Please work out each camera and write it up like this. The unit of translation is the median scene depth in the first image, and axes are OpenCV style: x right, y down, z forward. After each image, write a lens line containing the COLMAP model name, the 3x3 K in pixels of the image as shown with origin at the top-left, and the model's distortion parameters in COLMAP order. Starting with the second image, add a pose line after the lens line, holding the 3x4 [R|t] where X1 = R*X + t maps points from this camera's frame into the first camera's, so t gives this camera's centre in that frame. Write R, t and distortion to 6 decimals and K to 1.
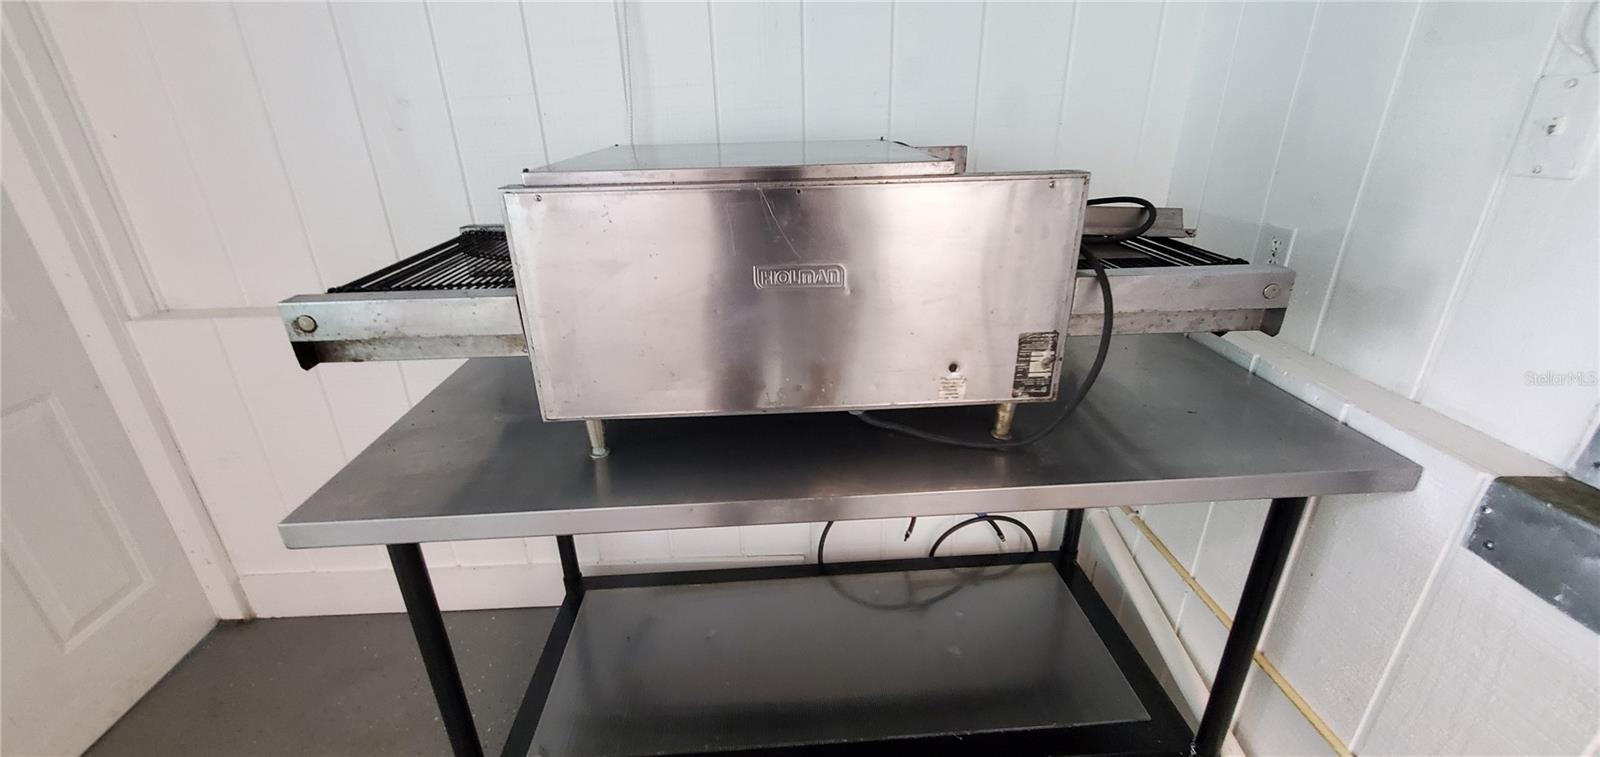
lens RADIAL K [[632.8, 0, 798.0], [0, 632.8, 368.2], [0, 0, 1]] dist [0.005922, -0.001408]
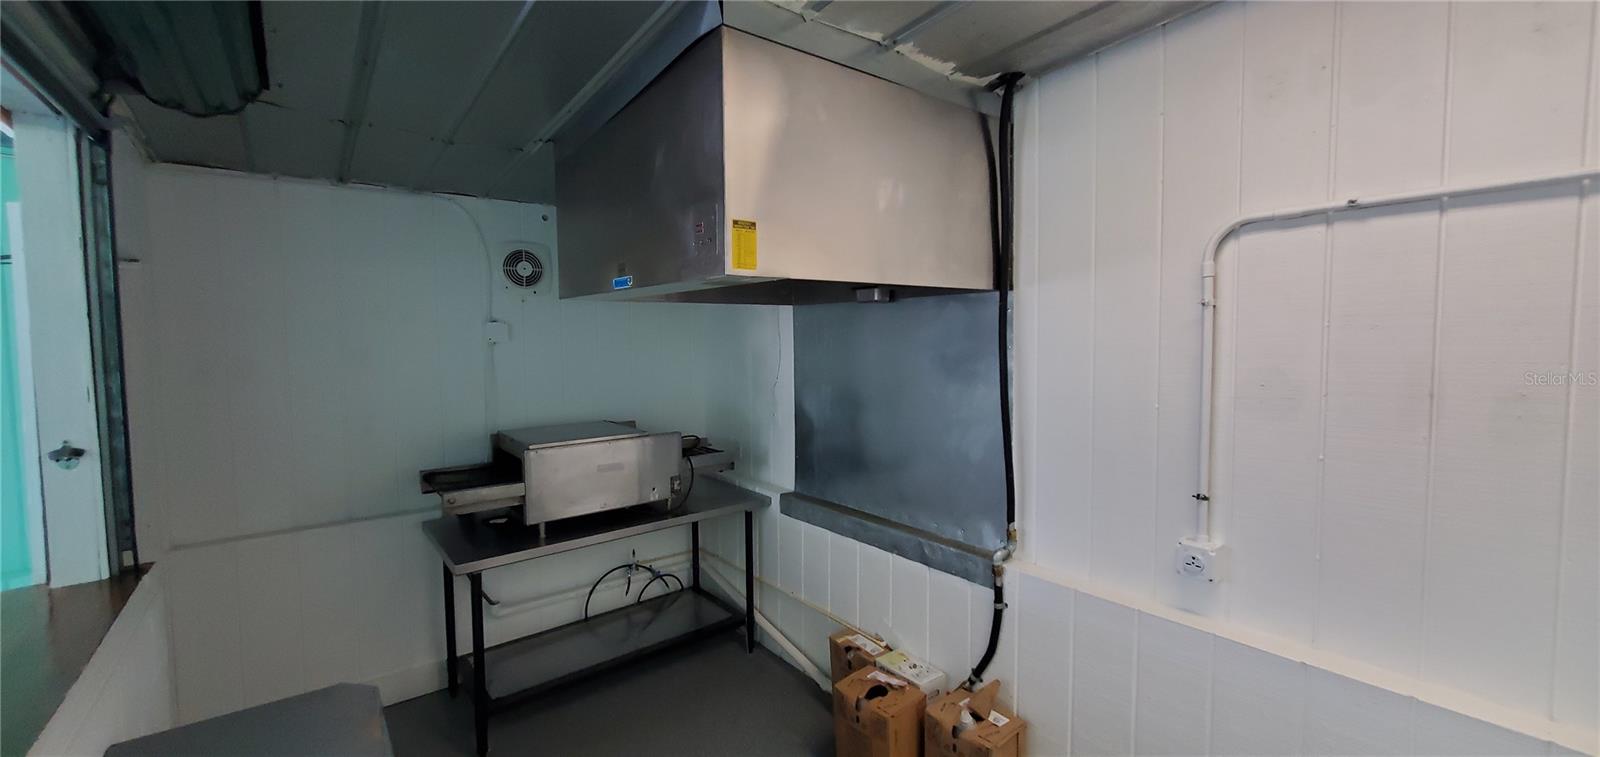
lens RADIAL K [[632.8, 0, 796.8], [0, 632.8, 369.1], [0, 0, 1]] dist [0.005922, -0.001408]
pose [[0.812337, -0.021903, 0.582777, -1.066514], [0.217811, 0.938377, -0.268340, 0.458332], [-0.540988, 0.344918, 0.767049, -2.188137]]
